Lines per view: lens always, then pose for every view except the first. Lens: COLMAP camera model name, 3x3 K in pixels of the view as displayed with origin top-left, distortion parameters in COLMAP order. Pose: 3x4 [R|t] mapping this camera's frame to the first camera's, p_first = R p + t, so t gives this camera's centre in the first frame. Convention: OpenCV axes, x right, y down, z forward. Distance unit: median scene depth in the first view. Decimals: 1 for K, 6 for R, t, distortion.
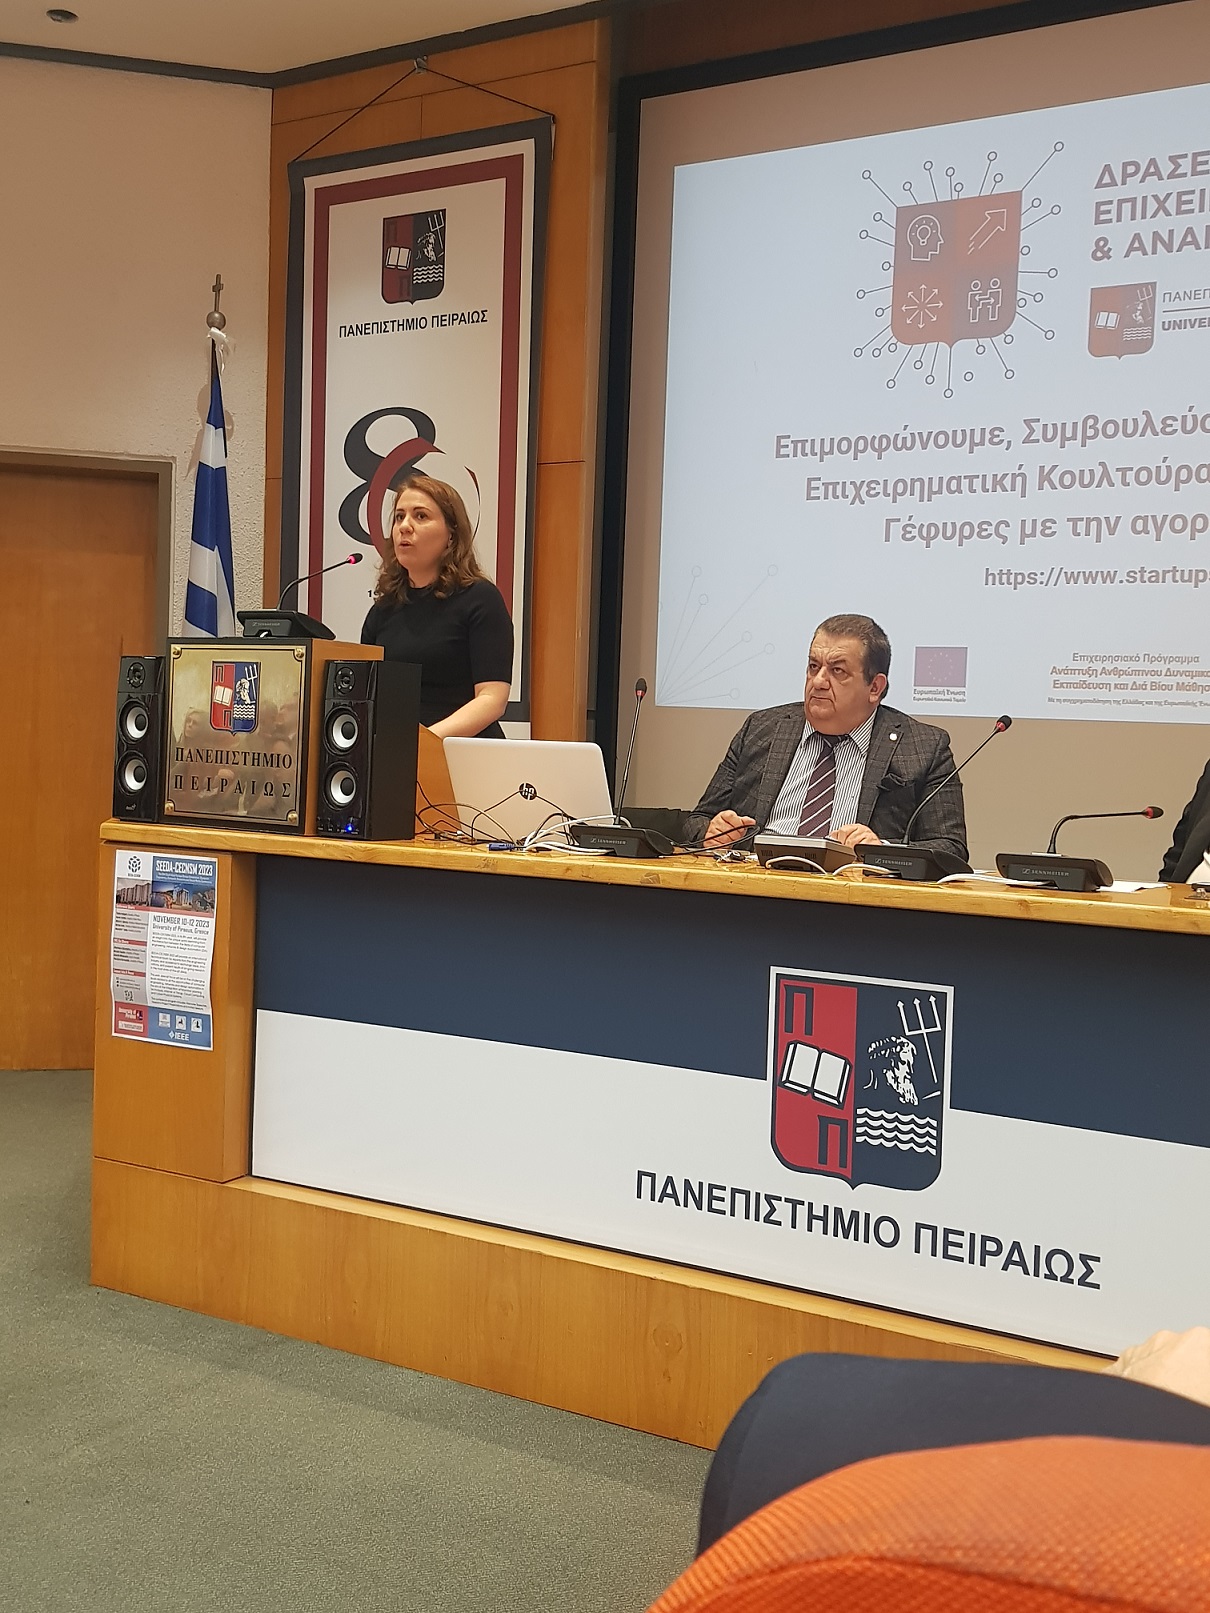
lens RADIAL K [[1637.7, 0, 620.3], [0, 1637.7, 776.8], [0, 0, 1]] dist [0.052056, 0.000000]
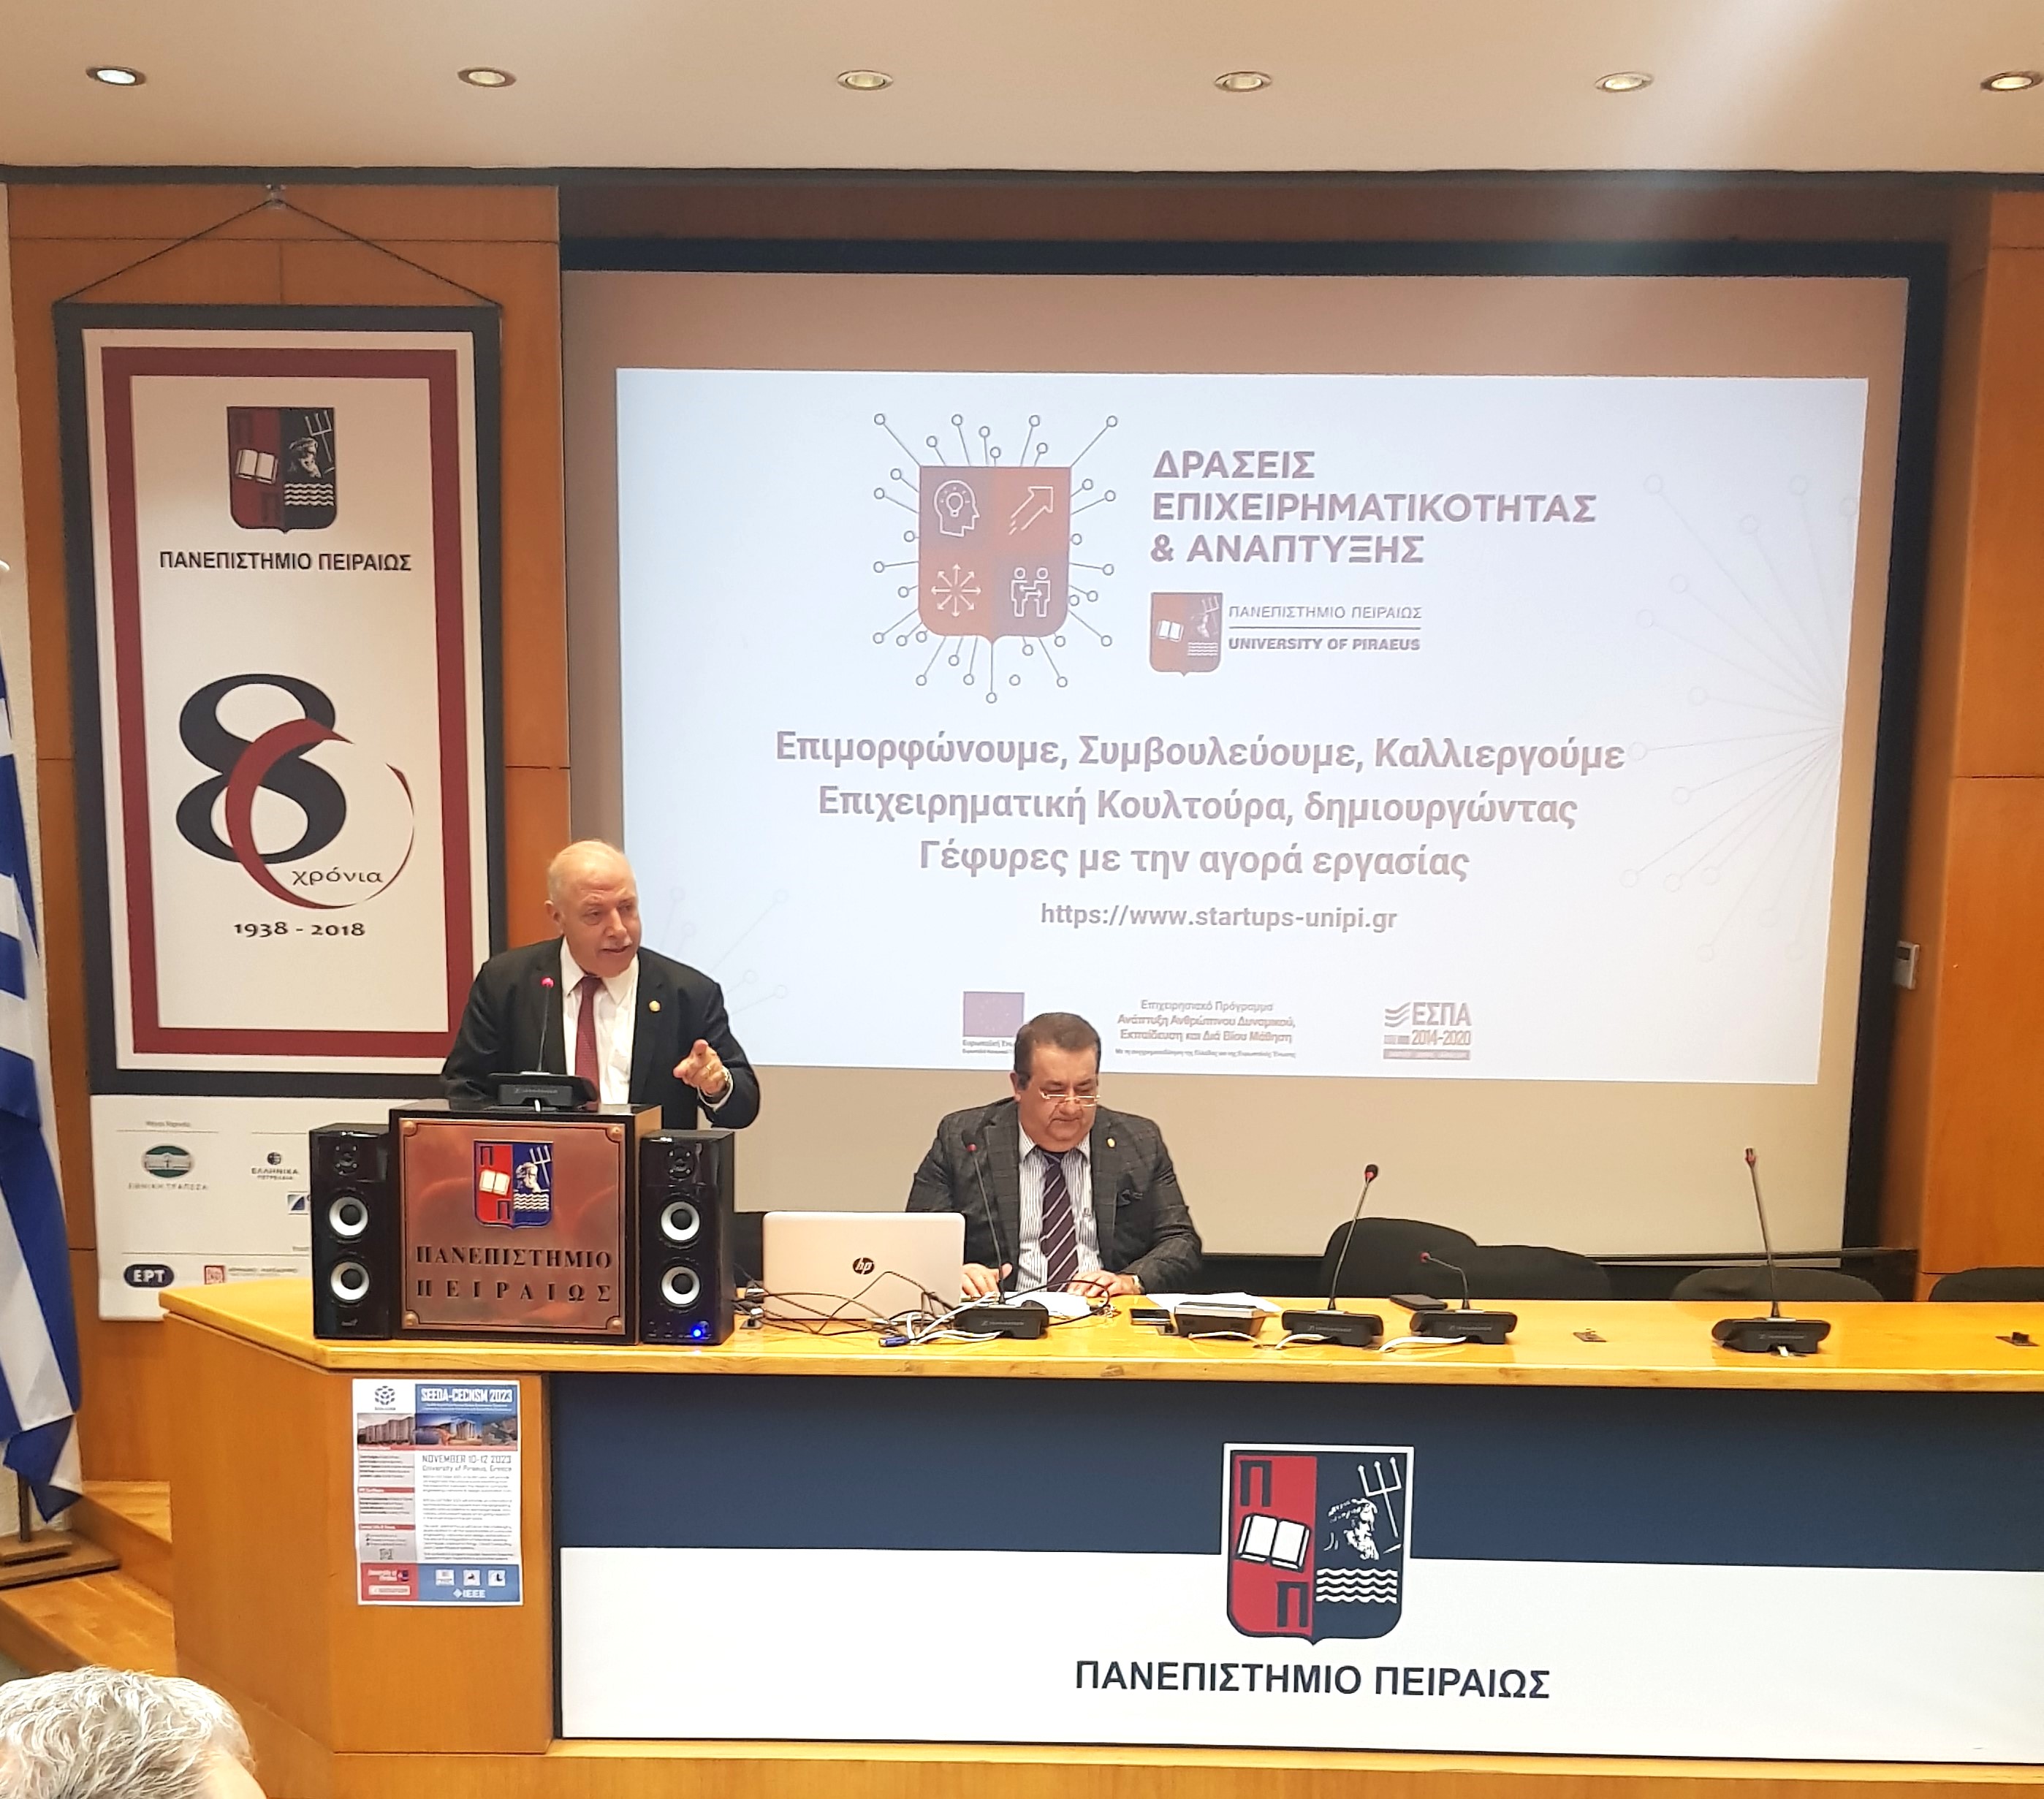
lens RADIAL K [[2331.8, 0, 937.5], [0, 2331.8, 1212.0], [0, 0, 1]] dist [0.049013, 0.000000]
pose [[0.881625, -0.091894, 0.462919, -0.603722], [0.033077, 0.990480, 0.133624, -0.187854], [-0.470791, -0.102494, 0.876271, -0.129236]]
